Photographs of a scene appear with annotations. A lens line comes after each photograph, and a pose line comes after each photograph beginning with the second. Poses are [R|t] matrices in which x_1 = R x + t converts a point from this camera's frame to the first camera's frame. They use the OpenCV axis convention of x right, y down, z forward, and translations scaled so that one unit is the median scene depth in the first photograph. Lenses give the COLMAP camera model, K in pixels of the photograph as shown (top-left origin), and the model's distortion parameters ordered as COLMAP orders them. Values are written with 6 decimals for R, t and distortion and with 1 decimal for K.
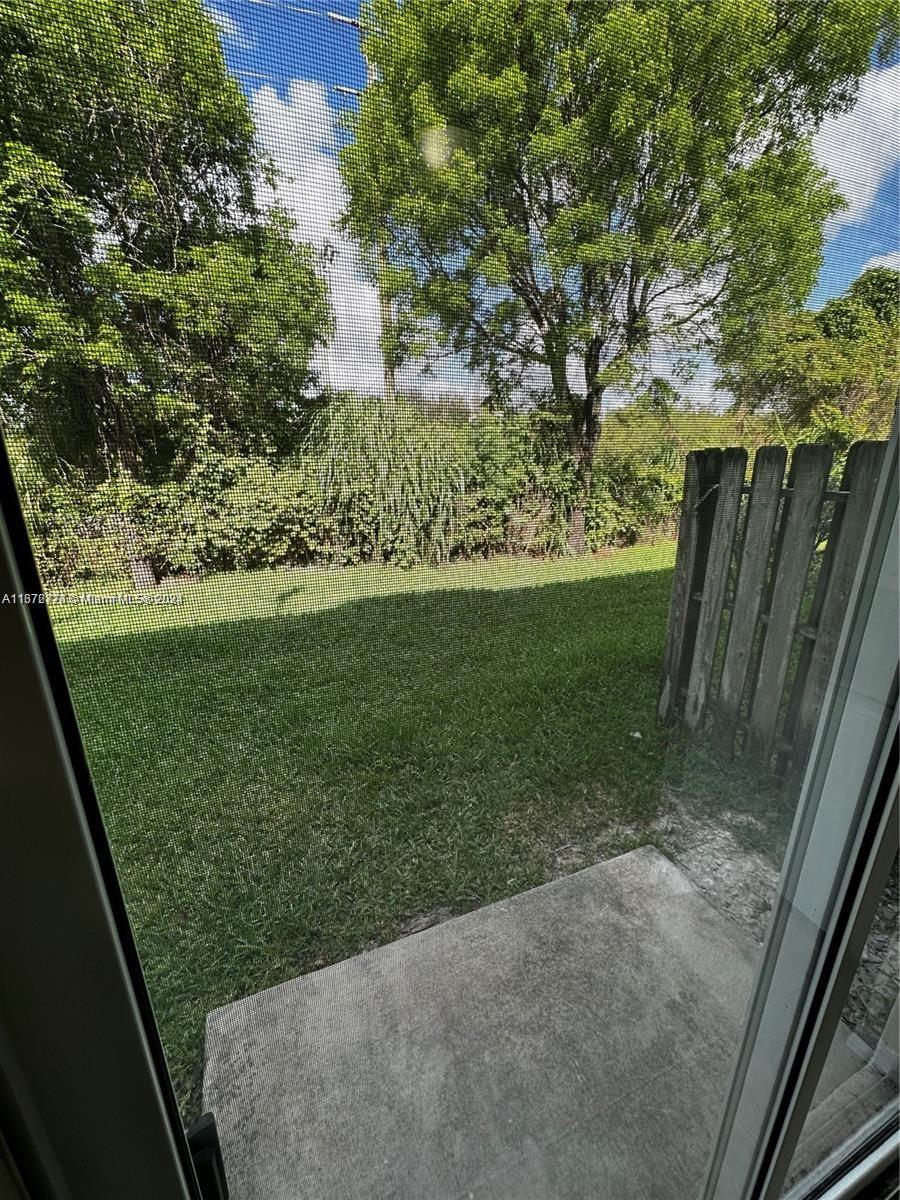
lens RADIAL K [[479.3, 0, 450.5], [0, 479.3, 601.9], [0, 0, 1]] dist [-0.002587, 0.000535]
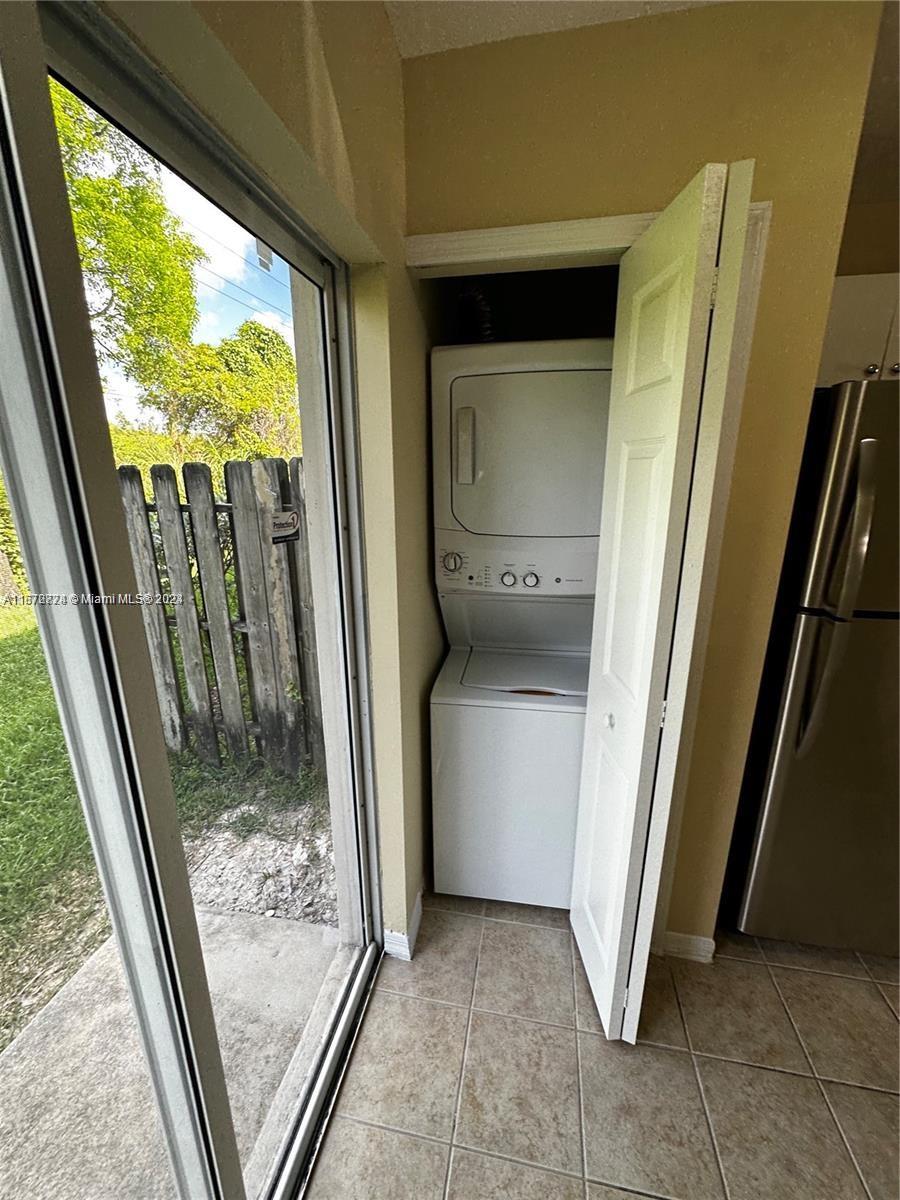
lens RADIAL K [[479.3, 0, 450.5], [0, 479.3, 601.9], [0, 0, 1]] dist [-0.002587, 0.000535]
pose [[0.552494, -0.221055, 0.803670, 0.038283], [0.248784, 0.963975, 0.094118, 0.006622], [-0.795523, 0.147941, 0.587586, -0.021658]]
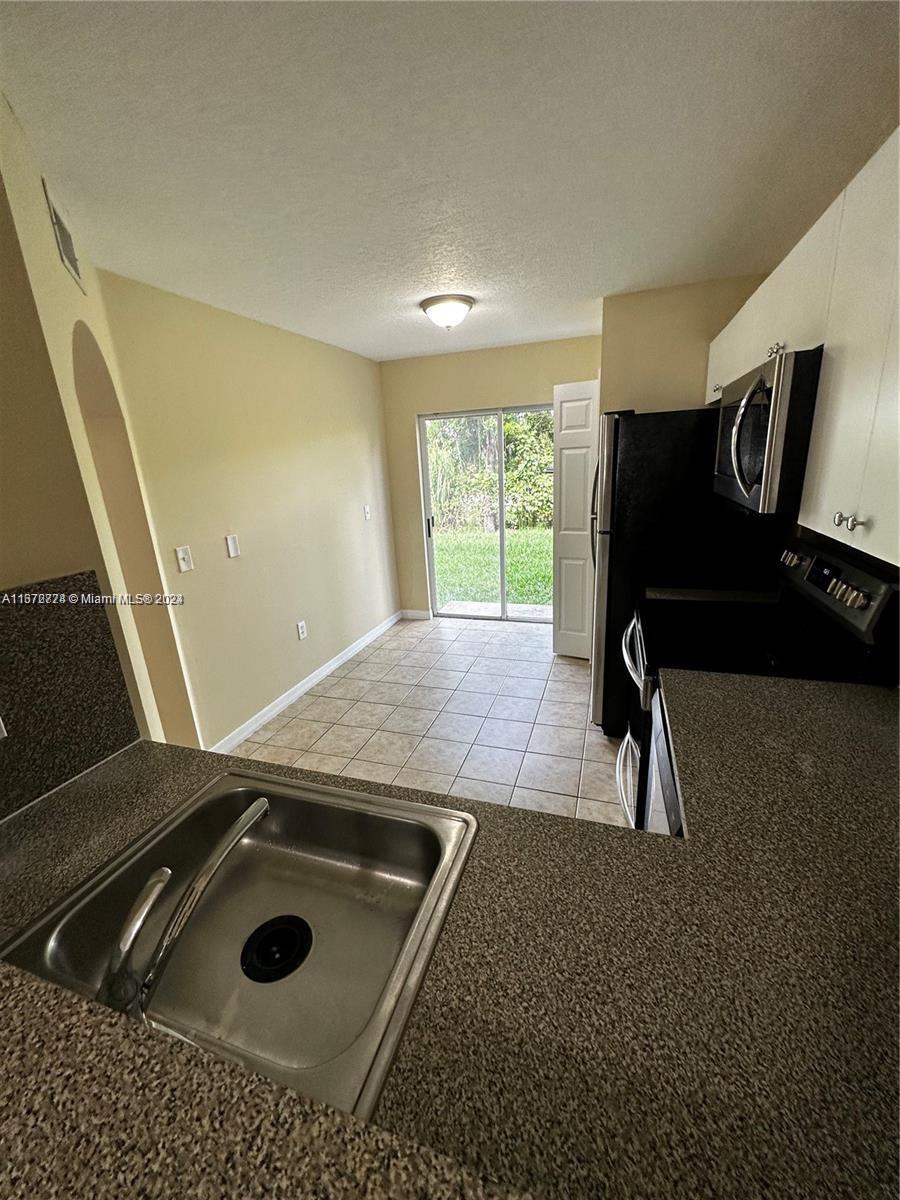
lens RADIAL K [[479.3, 0, 450.5], [0, 479.3, 601.9], [0, 0, 1]] dist [-0.002587, 0.000535]
pose [[0.750061, 0.155790, -0.642758, 0.423725], [-0.148166, 0.986740, 0.066262, 0.125140], [0.644558, 0.045534, 0.763199, -0.418170]]
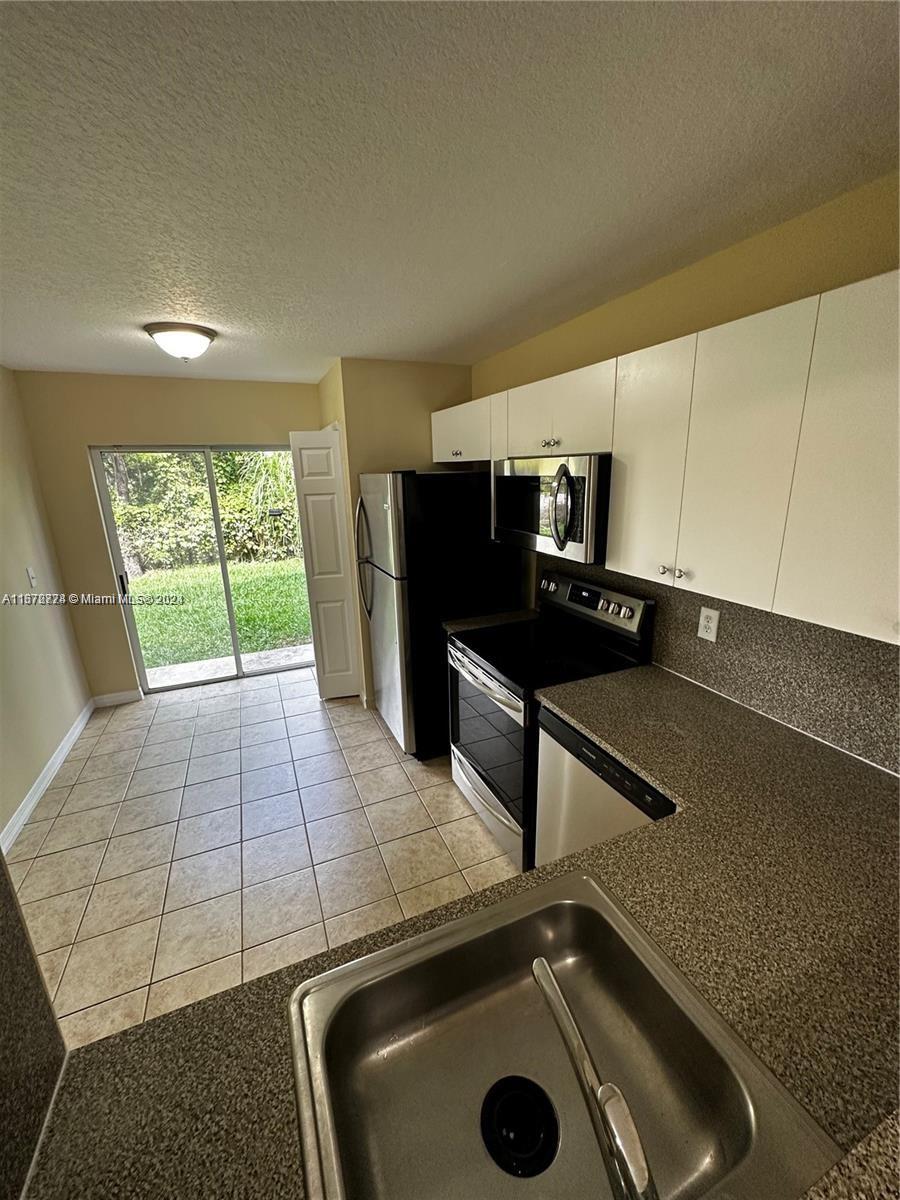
lens RADIAL K [[479.3, 0, 450.5], [0, 479.3, 601.9], [0, 0, 1]] dist [-0.002587, 0.000535]
pose [[0.999776, -0.020867, 0.003464, 0.318404], [0.020963, 0.999311, -0.030632, 0.113471], [-0.002822, 0.030698, 0.999525, -0.458059]]
